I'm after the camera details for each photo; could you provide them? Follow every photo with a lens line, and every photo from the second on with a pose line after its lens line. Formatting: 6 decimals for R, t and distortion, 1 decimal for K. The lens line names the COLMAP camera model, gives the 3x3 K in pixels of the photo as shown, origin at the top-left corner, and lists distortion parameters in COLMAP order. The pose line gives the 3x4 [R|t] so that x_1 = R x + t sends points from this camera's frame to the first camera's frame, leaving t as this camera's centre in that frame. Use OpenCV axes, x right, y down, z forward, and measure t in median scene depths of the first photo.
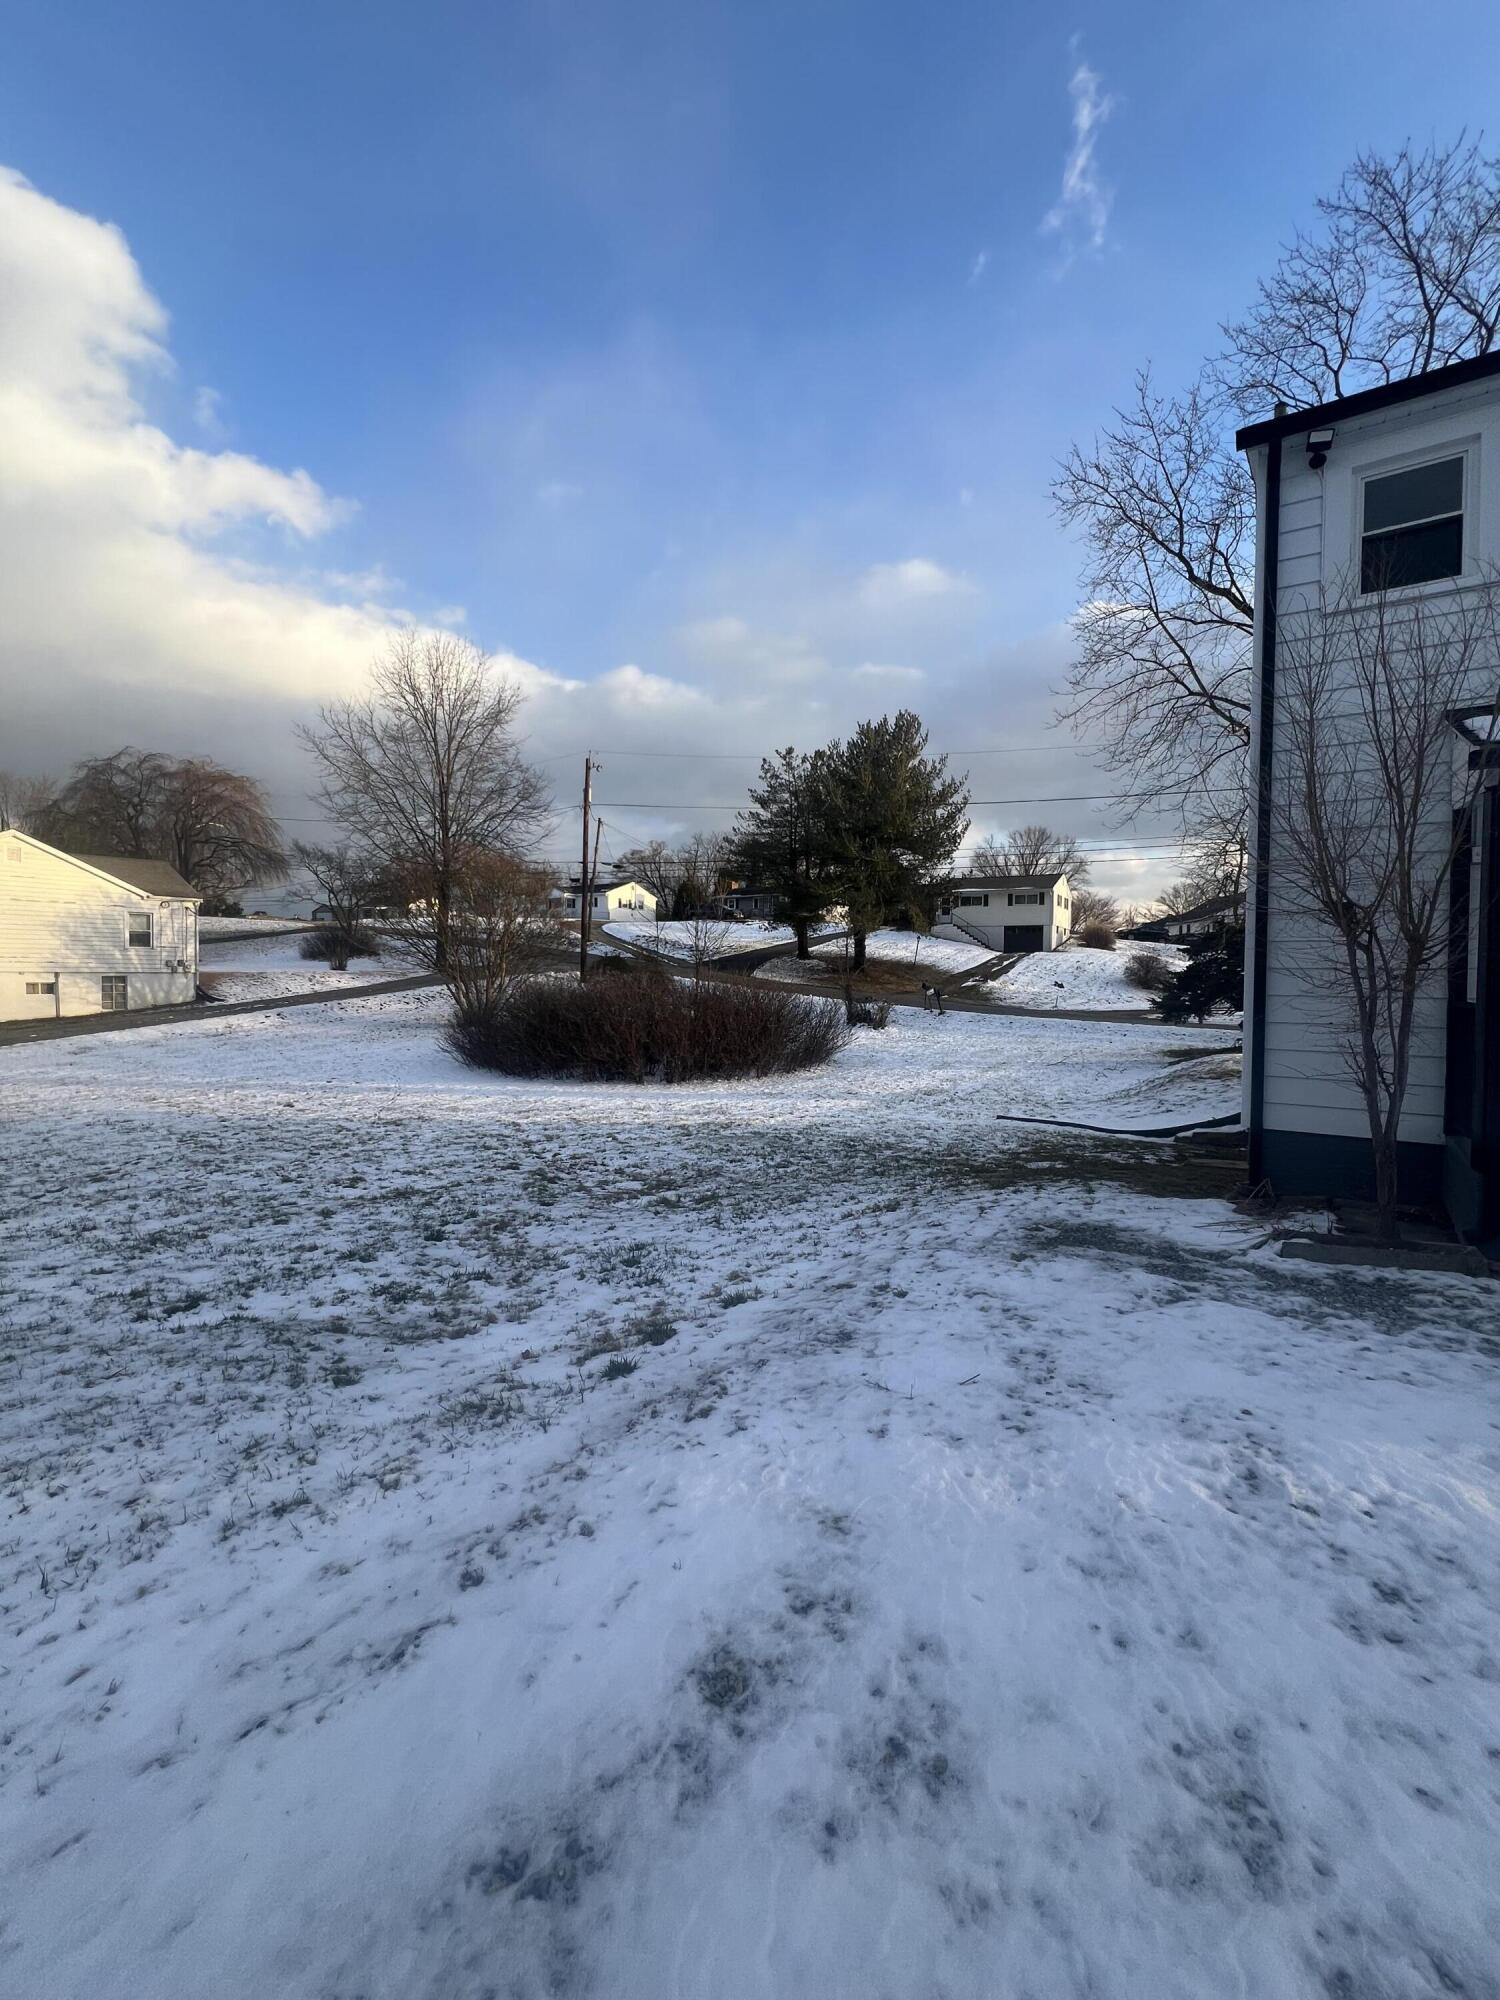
lens RADIAL K [[800.9, 0, 750.0], [0, 800.9, 1000.0], [0, 0, 1]] dist [-0.000450, 0.000132]
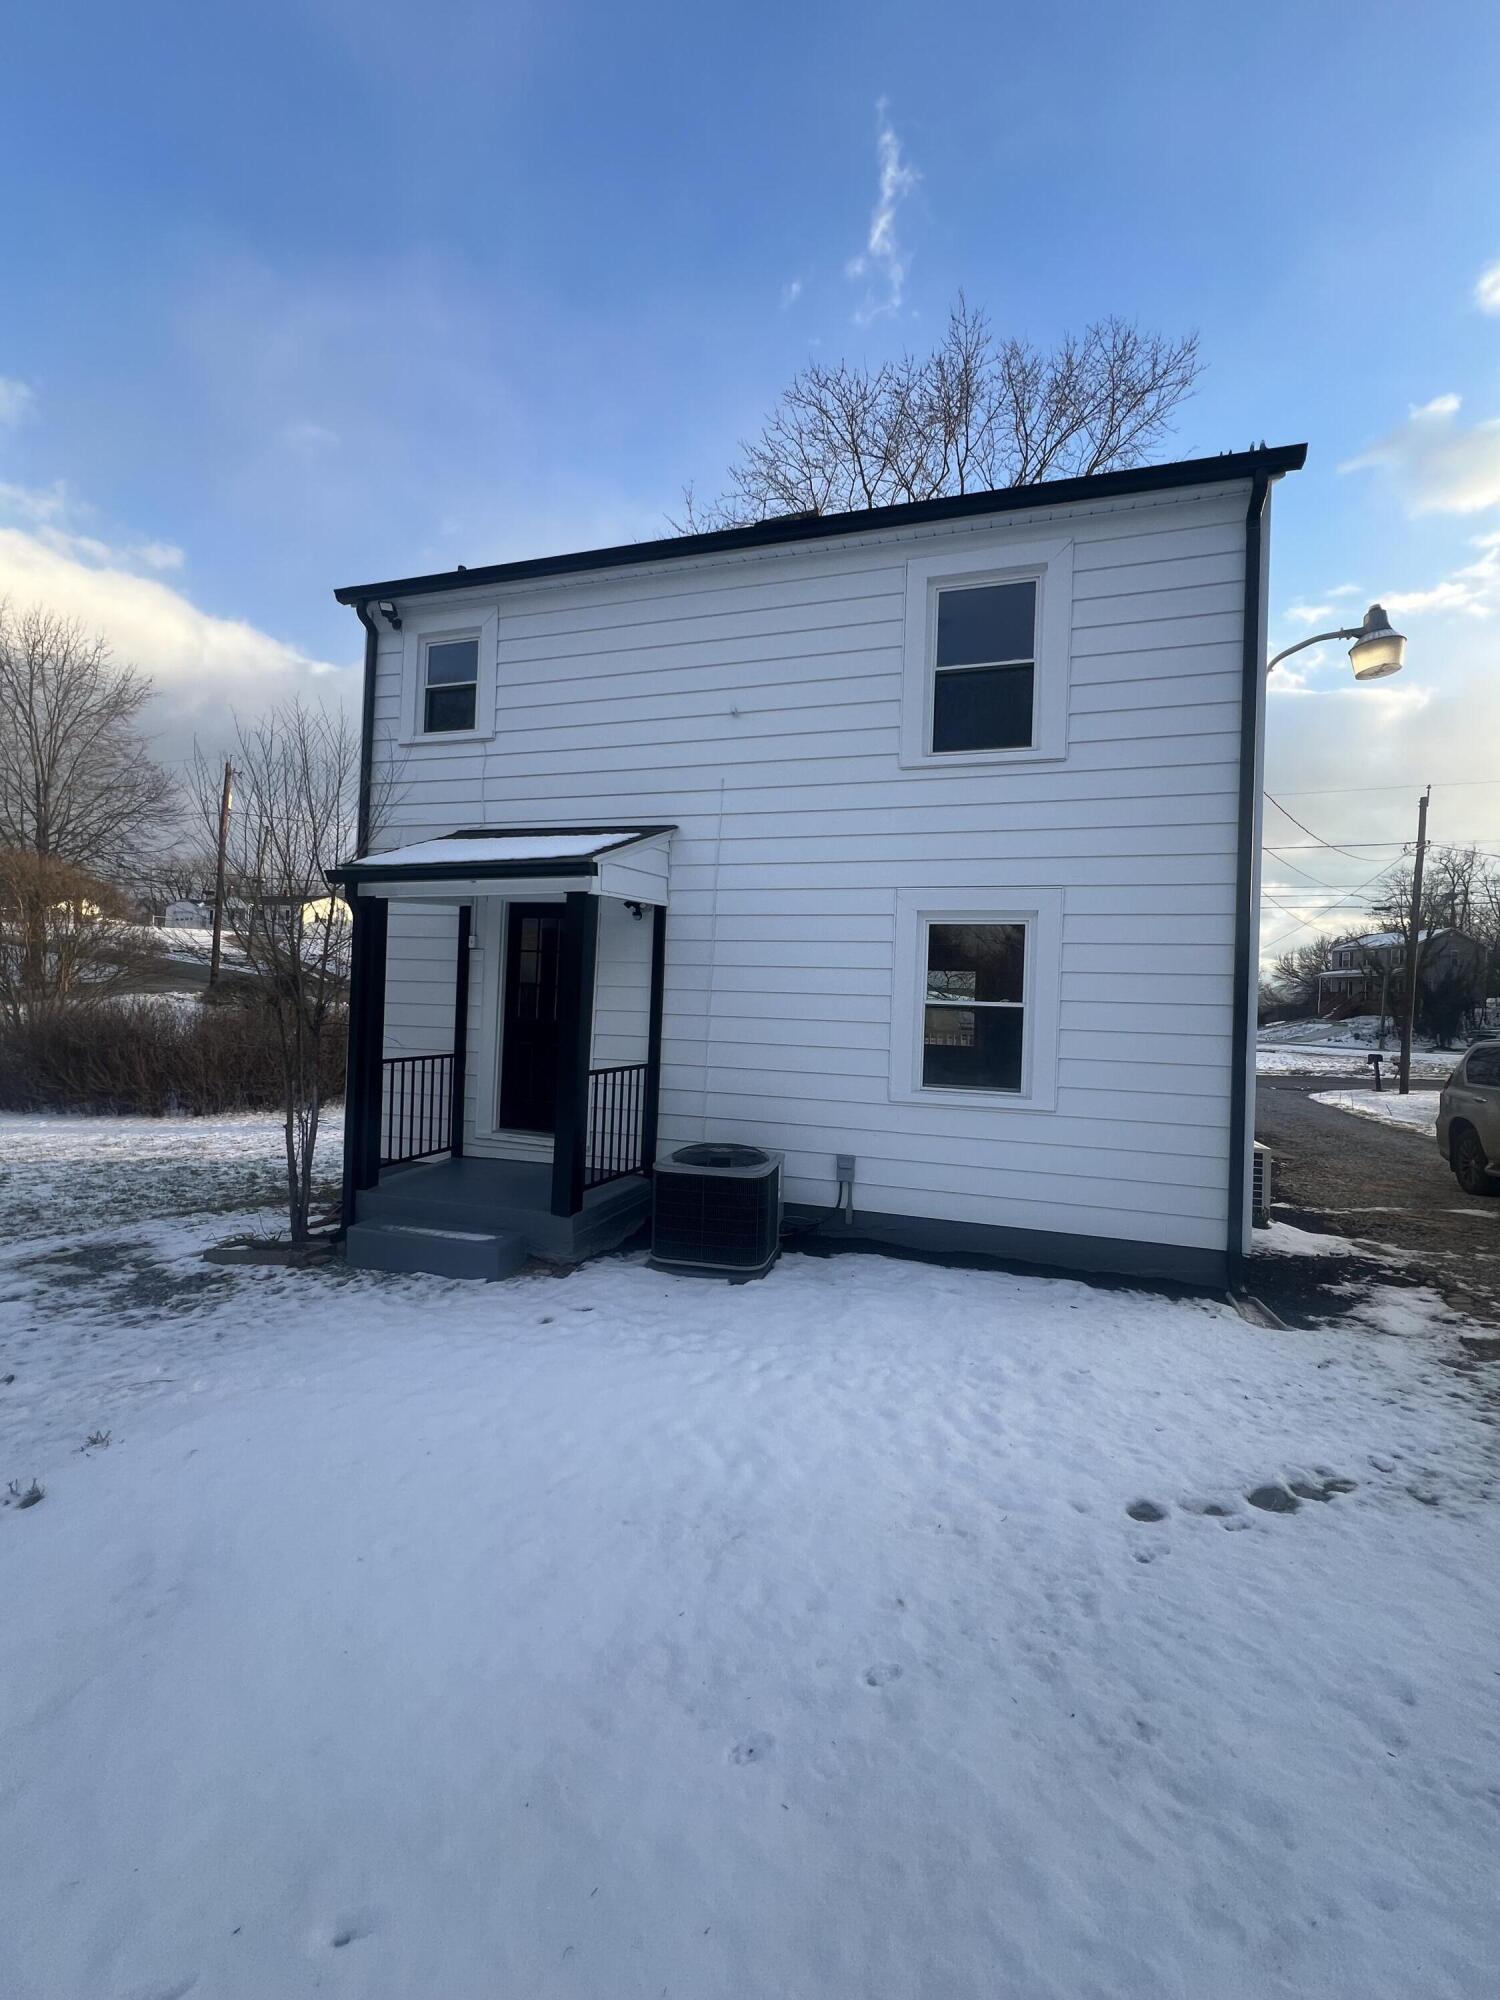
lens RADIAL K [[800.9, 0, 750.0], [0, 800.9, 1000.0], [0, 0, 1]] dist [-0.000450, 0.000132]
pose [[0.962179, 0.022813, 0.271462, 0.917948], [-0.014938, 0.999406, -0.031043, -0.048103], [-0.272009, 0.025814, 0.961948, -0.356157]]
